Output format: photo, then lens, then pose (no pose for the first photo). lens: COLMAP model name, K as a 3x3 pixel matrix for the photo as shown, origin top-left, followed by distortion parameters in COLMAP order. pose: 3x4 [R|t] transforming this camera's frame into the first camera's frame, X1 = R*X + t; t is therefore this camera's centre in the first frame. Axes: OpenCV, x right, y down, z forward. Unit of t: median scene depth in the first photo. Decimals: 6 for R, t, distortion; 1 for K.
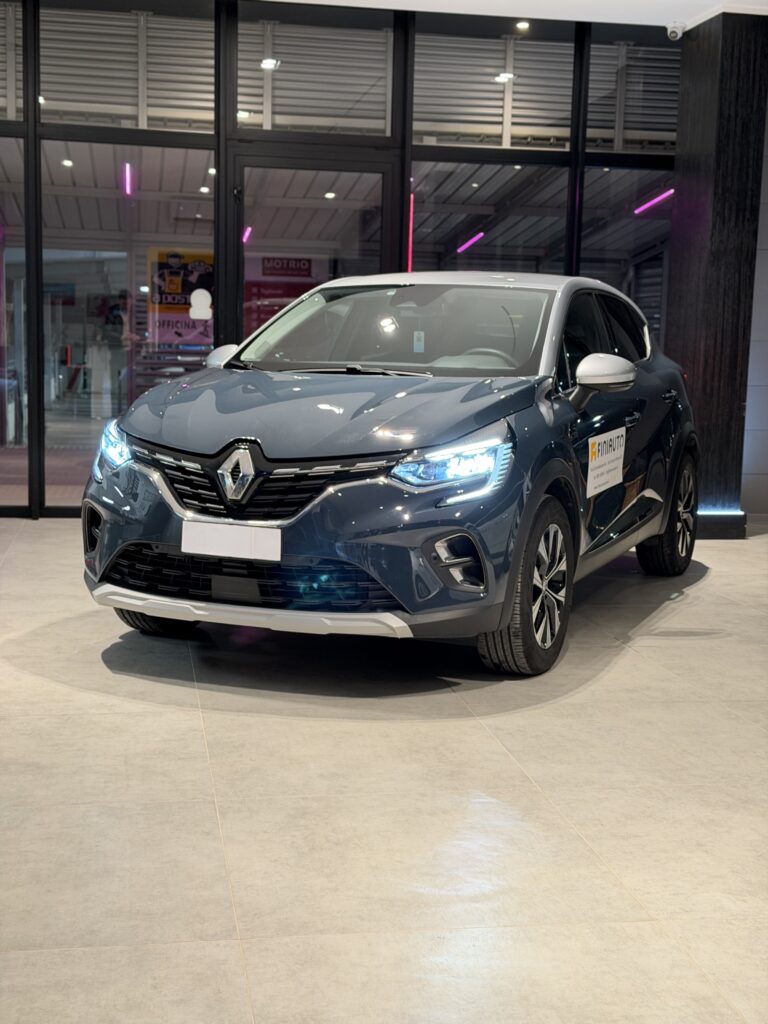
lens RADIAL K [[1421.8, 0, 384.0], [0, 1421.8, 512.0], [0, 0, 1]] dist [0.097640, 0.070510]
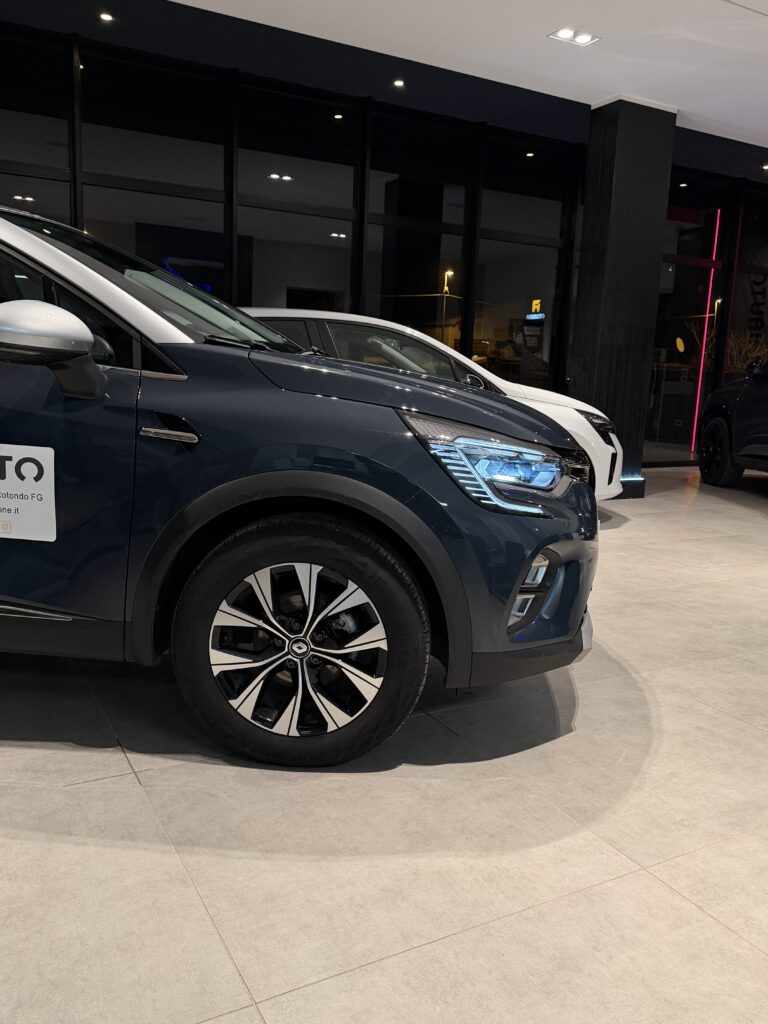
lens RADIAL K [[821.7, 0, 384.0], [0, 821.7, 512.0], [0, 0, 1]] dist [0.135563, -0.257042]
pose [[-0.322074, -0.200875, 0.925158, -0.621035], [0.061465, 0.970732, 0.232167, -0.142050], [-0.944717, 0.131639, -0.300301, 1.321602]]
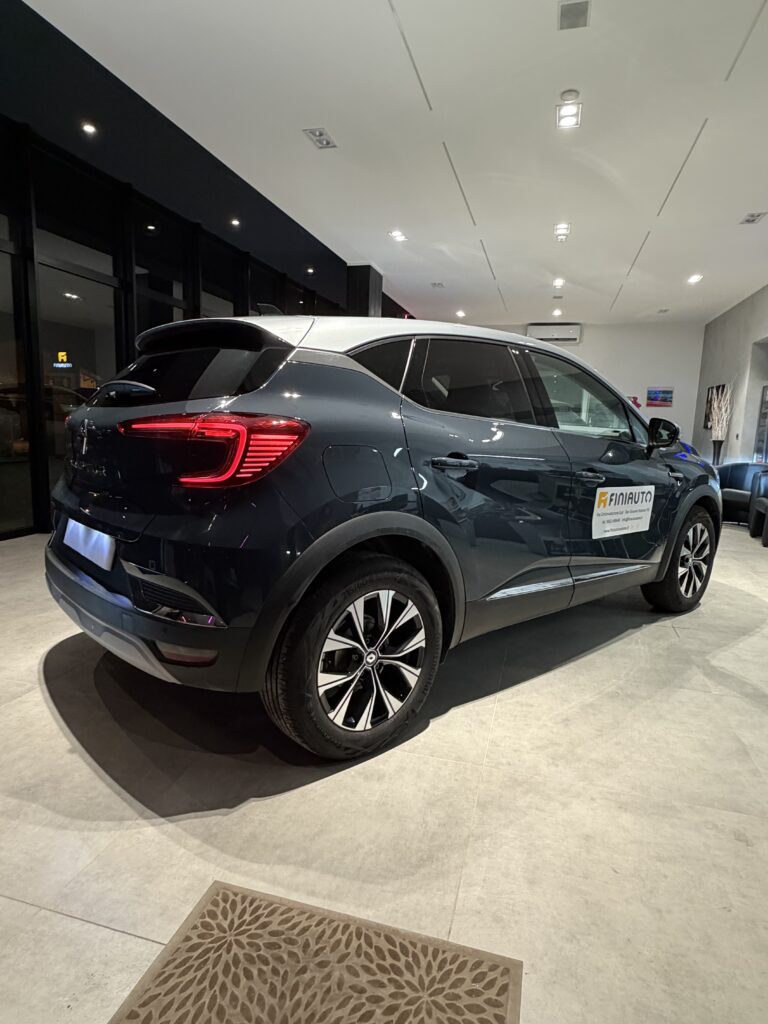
lens RADIAL K [[592.4, 0, 384.0], [0, 592.4, 512.0], [0, 0, 1]] dist [-0.003326, -0.000923]
pose [[-0.897482, -0.122799, 0.423611, -0.159632], [-0.006136, 0.963842, 0.266405, -0.229960], [-0.441008, 0.236495, -0.865784, 2.069900]]
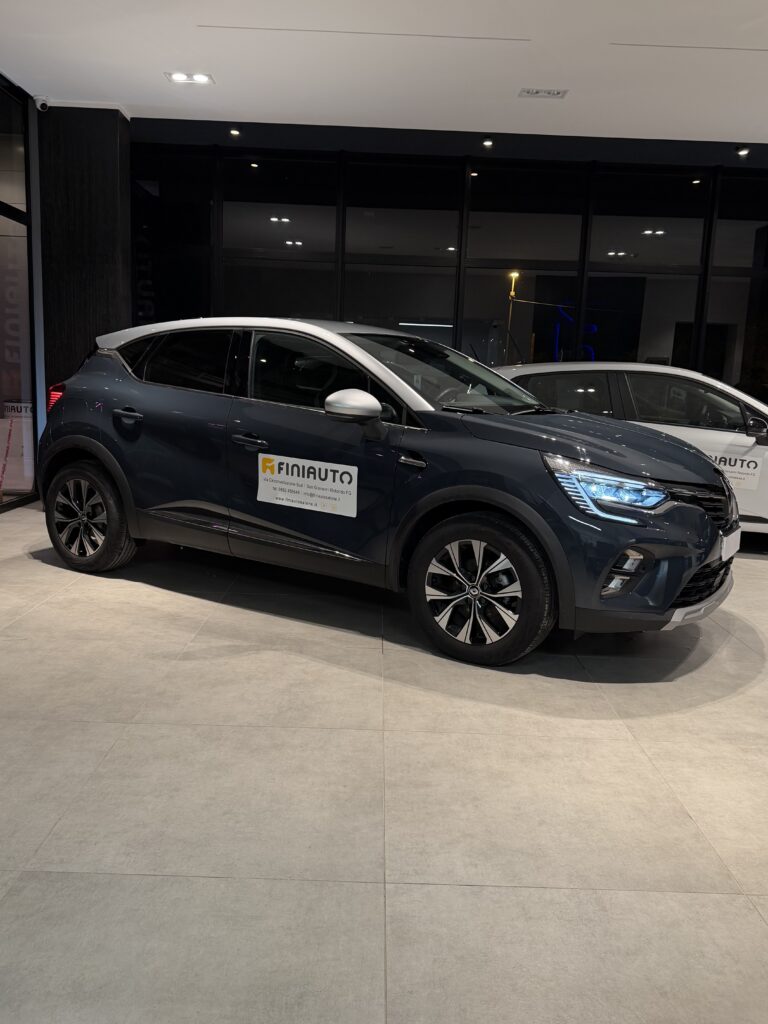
lens RADIAL K [[821.7, 0, 384.0], [0, 821.7, 512.0], [0, 0, 1]] dist [0.135563, -0.257042]
pose [[0.170076, -0.178123, 0.969199, -0.939441], [0.082105, 0.982670, 0.166191, -0.172084], [-0.982004, 0.051311, 0.181754, 1.178409]]
